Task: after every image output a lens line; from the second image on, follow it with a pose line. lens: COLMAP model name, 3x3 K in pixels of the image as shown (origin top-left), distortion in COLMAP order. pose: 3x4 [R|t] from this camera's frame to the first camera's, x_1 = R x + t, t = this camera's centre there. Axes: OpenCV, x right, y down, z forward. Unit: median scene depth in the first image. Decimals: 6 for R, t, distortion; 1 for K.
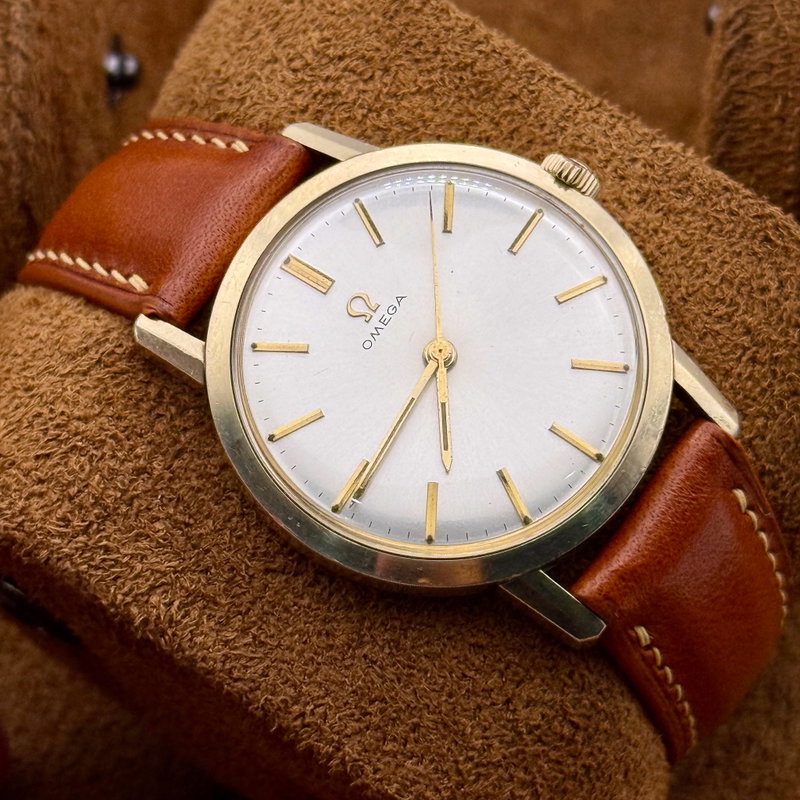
lens RADIAL K [[3321.3, 0, 385.1], [0, 3321.3, 401.5], [0, 0, 1]] dist [0.016040, 1.970444]
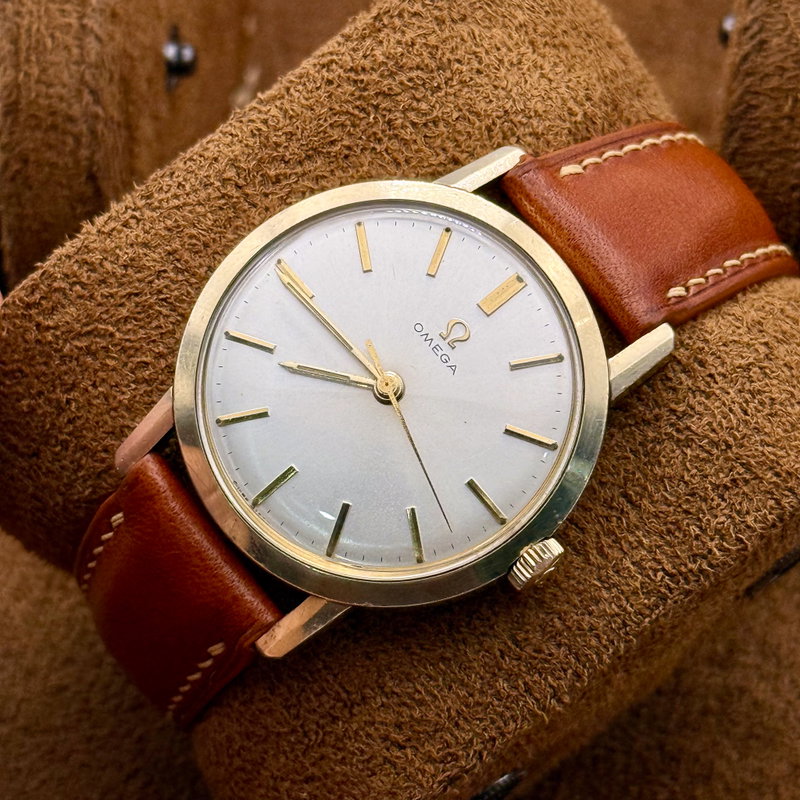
lens RADIAL K [[3321.3, 0, 385.1], [0, 3321.3, 401.5], [0, 0, 1]] dist [0.016040, 1.970444]
pose [[-0.285491, 0.942223, -0.175246, 0.201326], [-0.891162, -0.193716, 0.410250, -0.437002], [0.352598, 0.273295, 0.894977, 0.038035]]
